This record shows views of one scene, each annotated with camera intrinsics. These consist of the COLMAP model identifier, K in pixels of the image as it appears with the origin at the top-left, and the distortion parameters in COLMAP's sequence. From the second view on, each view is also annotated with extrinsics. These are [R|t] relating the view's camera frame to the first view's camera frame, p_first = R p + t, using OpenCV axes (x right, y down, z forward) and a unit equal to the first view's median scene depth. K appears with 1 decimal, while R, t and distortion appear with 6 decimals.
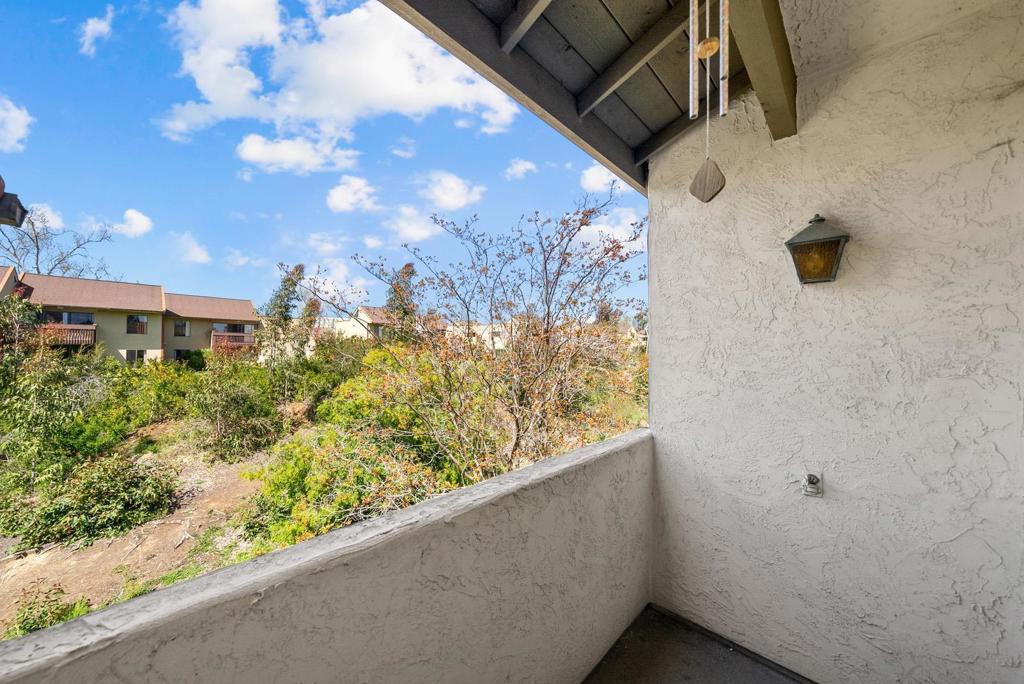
lens RADIAL K [[351.8, 0, 510.4], [0, 351.8, 345.8], [0, 0, 1]] dist [-0.005145, -0.000060]
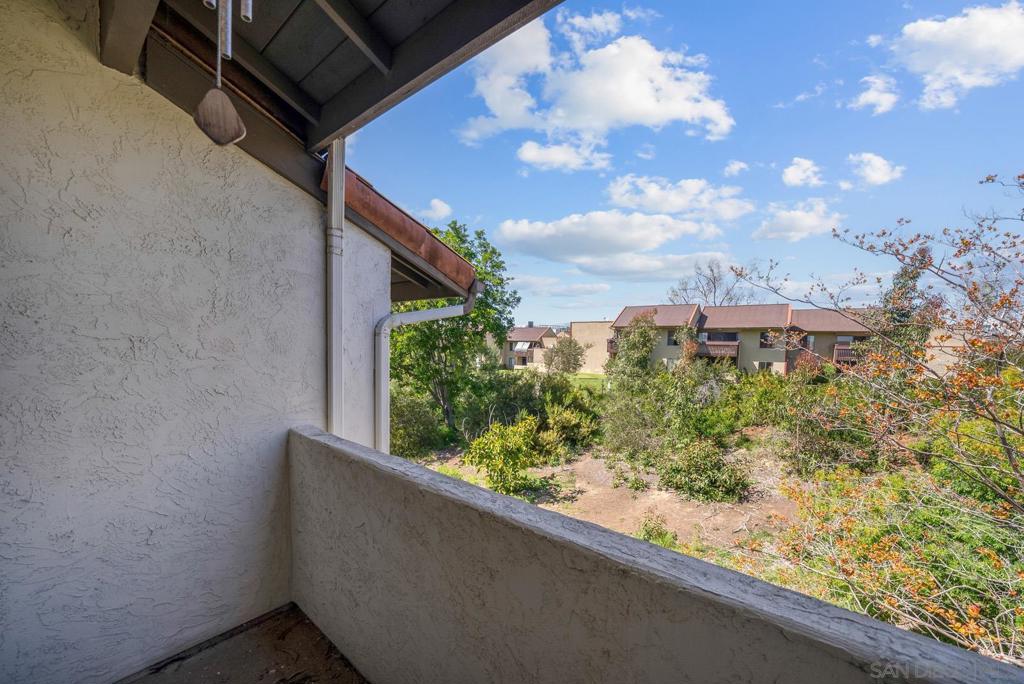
lens RADIAL K [[370.0, 0, 518.2], [0, 370.0, 375.7], [0, 0, 1]] dist [-0.013842, -0.000050]
pose [[0.122065, 0.060214, -0.990694, 0.110714], [-0.018779, 0.998119, 0.058352, 0.003684], [0.992344, 0.011482, 0.122966, 0.120059]]
